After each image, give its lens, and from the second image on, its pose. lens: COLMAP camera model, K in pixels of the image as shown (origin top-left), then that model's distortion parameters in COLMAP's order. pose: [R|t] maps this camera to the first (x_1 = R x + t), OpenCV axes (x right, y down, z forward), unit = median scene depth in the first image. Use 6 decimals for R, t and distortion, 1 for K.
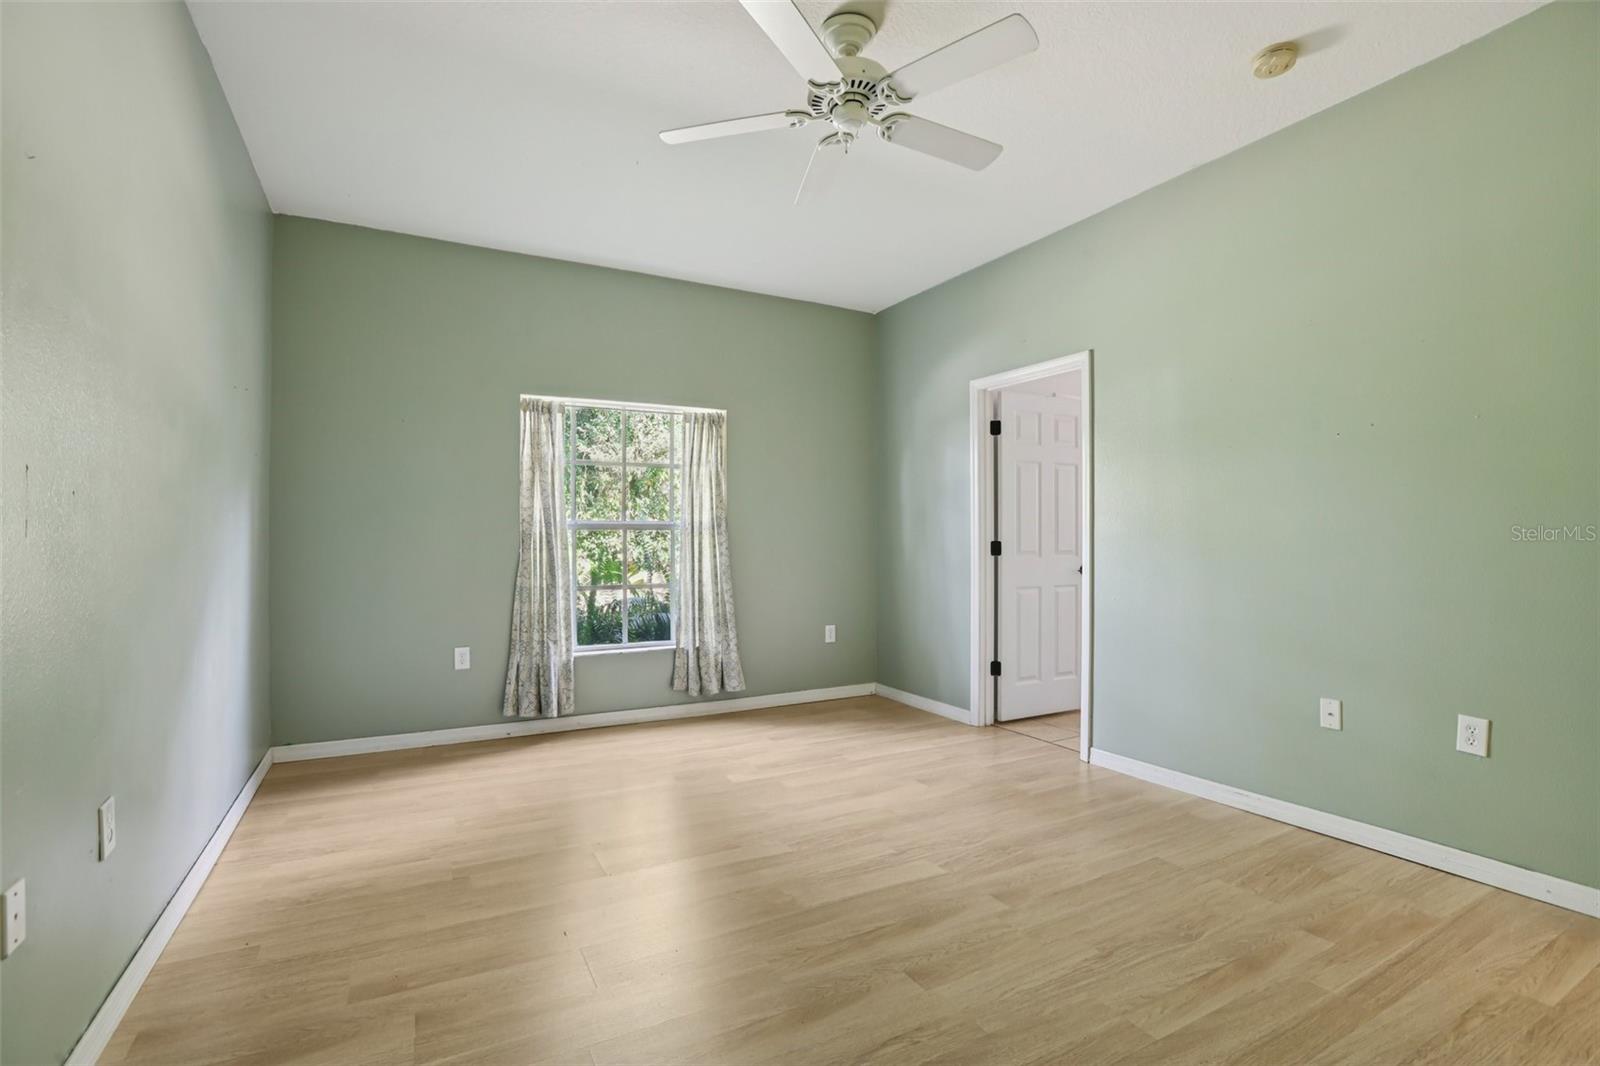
lens RADIAL K [[726.6, 0, 795.7], [0, 726.6, 535.9], [0, 0, 1]] dist [-0.035019, 0.014190]
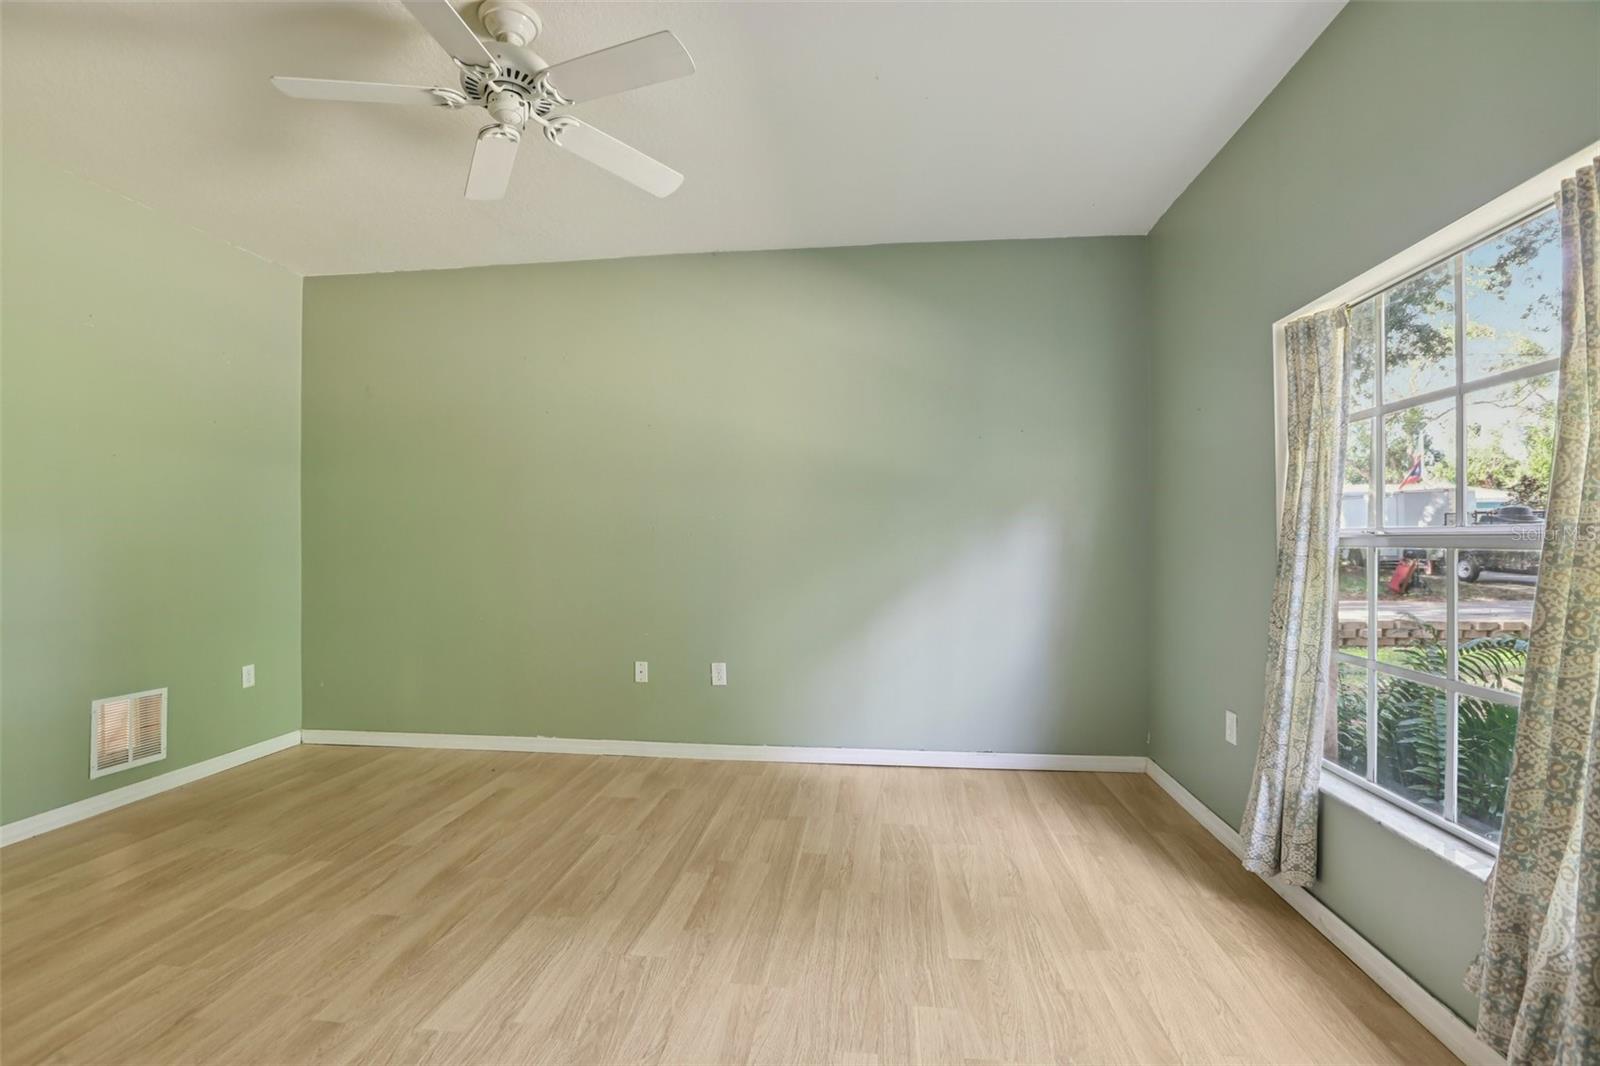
lens RADIAL K [[726.6, 0, 795.6], [0, 726.6, 530.7], [0, 0, 1]] dist [-0.035019, 0.014190]
pose [[-0.575972, -0.009574, -0.817413, 0.539834], [0.005963, 0.999856, -0.015912, -0.020225], [0.817448, -0.014040, -0.575832, 1.601030]]
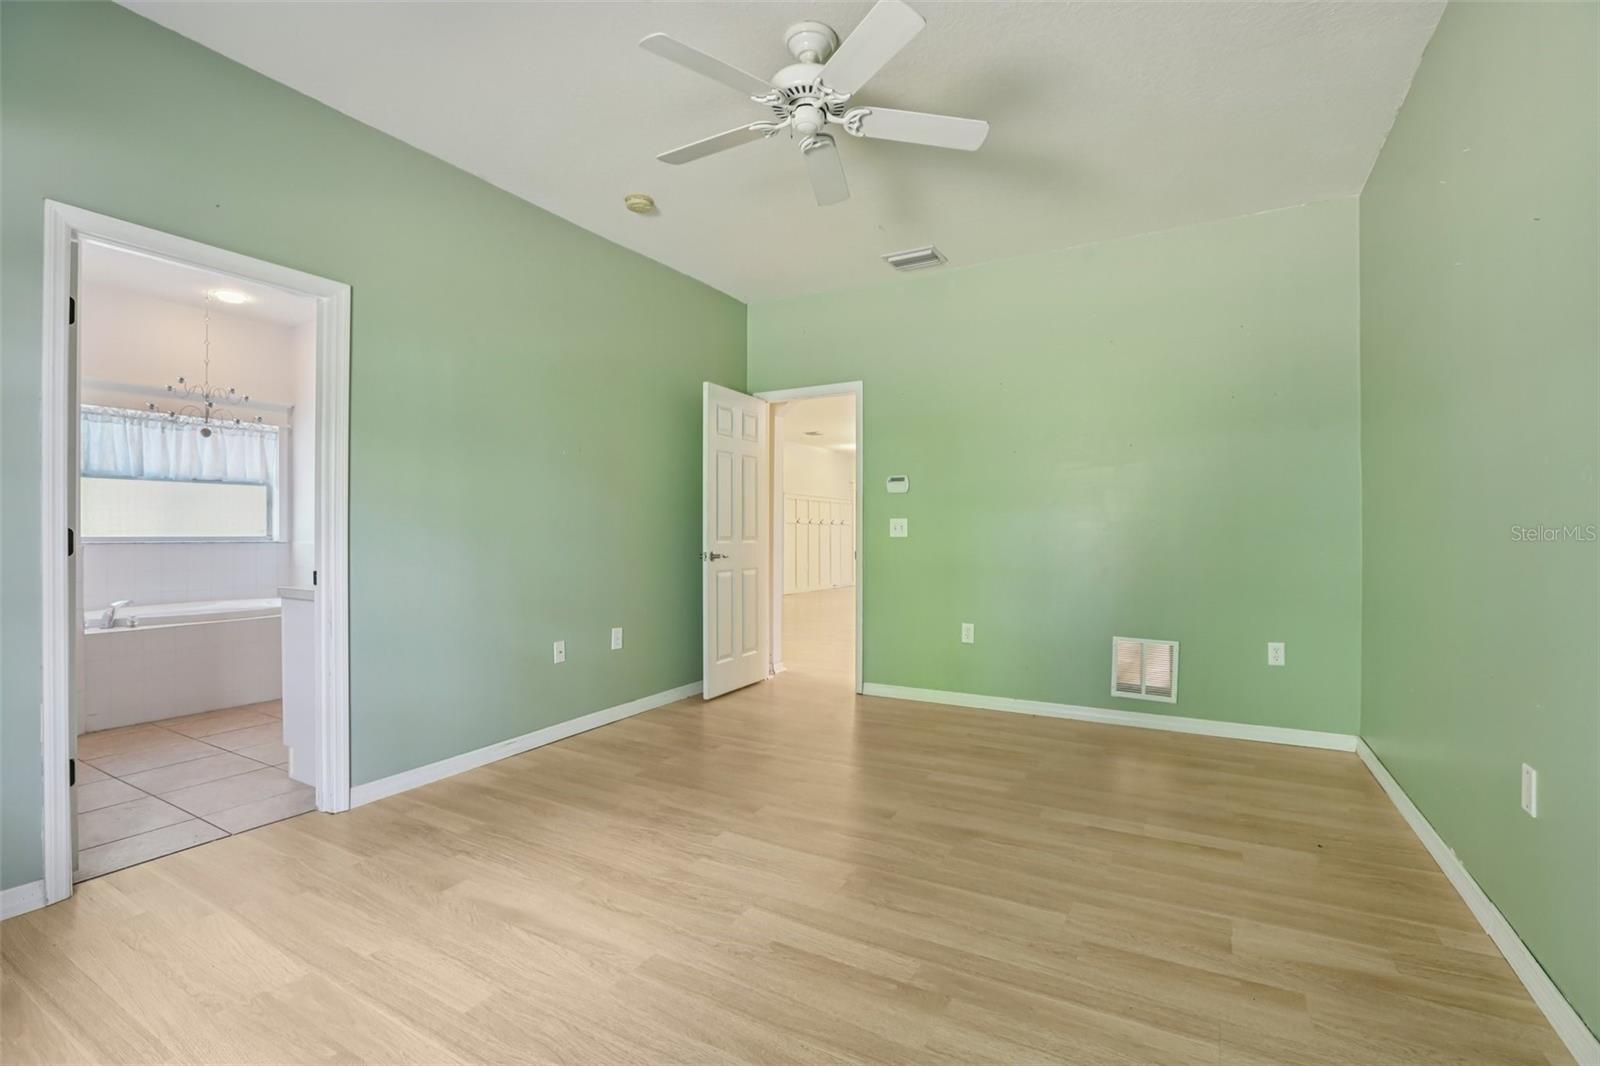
lens RADIAL K [[726.6, 0, 802.9], [0, 726.6, 535.0], [0, 0, 1]] dist [-0.035019, 0.014190]
pose [[-0.531036, -0.001148, 0.847348, -0.709318], [-0.003892, 0.999992, -0.001085, 0.020493], [-0.847340, -0.003874, -0.531036, 1.367100]]
